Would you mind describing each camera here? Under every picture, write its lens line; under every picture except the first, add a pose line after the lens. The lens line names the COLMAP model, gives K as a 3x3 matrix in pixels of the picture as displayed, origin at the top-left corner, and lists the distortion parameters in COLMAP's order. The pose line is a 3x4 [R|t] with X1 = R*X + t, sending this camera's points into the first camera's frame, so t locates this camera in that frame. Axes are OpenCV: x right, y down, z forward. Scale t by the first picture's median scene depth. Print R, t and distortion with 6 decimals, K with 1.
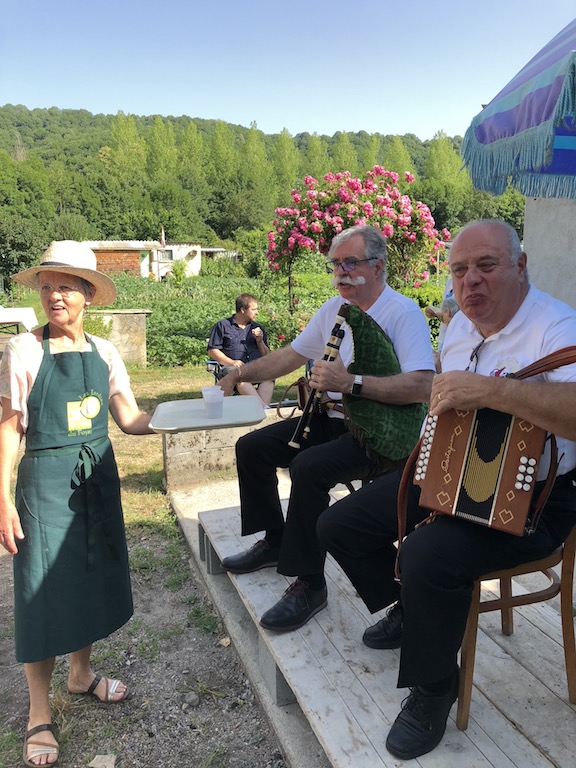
lens RADIAL K [[612.0, 0, 288.0], [0, 612.0, 384.0], [0, 0, 1]] dist [0.014843, 0.002717]
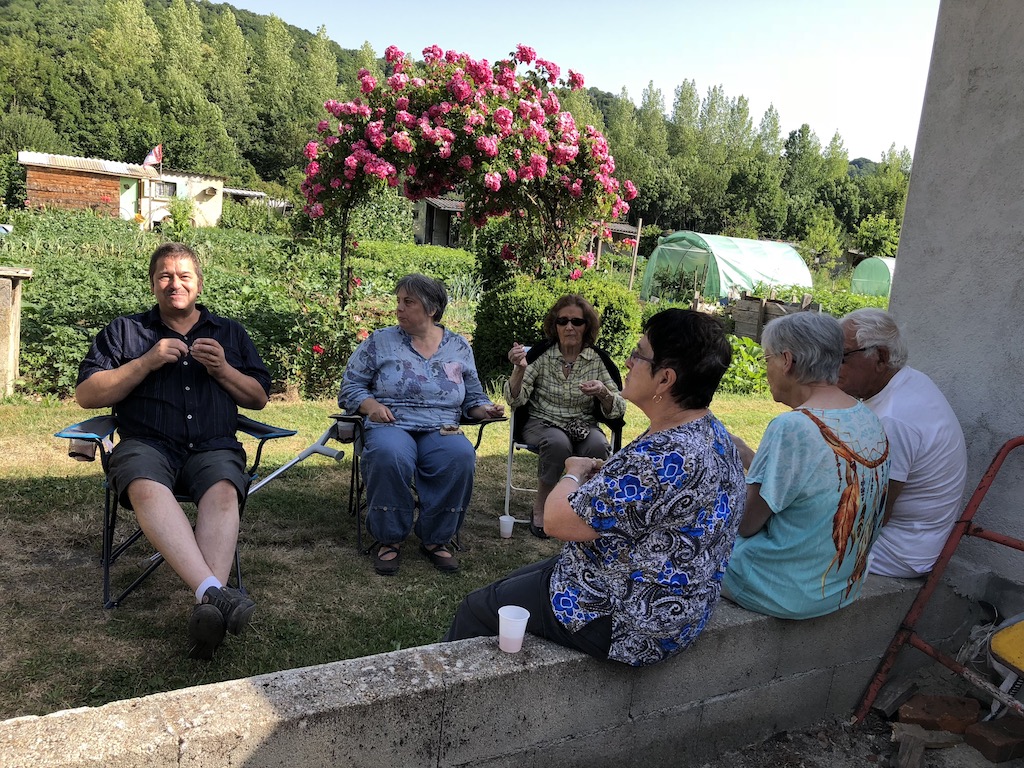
lens RADIAL K [[816.0, 0, 512.0], [0, 816.0, 384.0], [0, 0, 1]] dist [0.014843, 0.002717]
pose [[0.978166, 0.072148, 0.194901, 0.017630], [-0.069137, 0.997360, -0.022217, -0.044907], [-0.195989, 0.008258, 0.980571, 0.307867]]
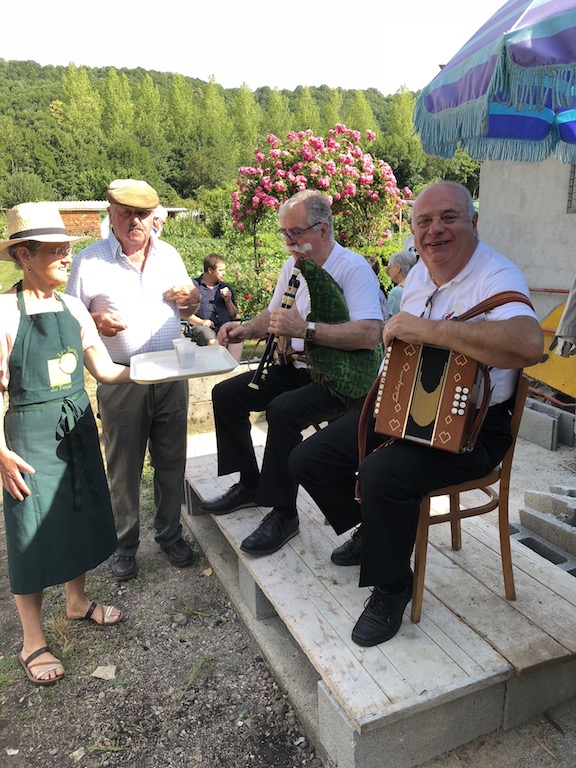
lens RADIAL K [[612.0, 0, 288.0], [0, 612.0, 384.0], [0, 0, 1]] dist [0.014843, 0.002717]
pose [[0.998273, -0.023669, 0.053764, -0.002573], [0.020264, 0.997807, 0.063017, 0.004580], [-0.055137, -0.061819, 0.996563, -0.024024]]
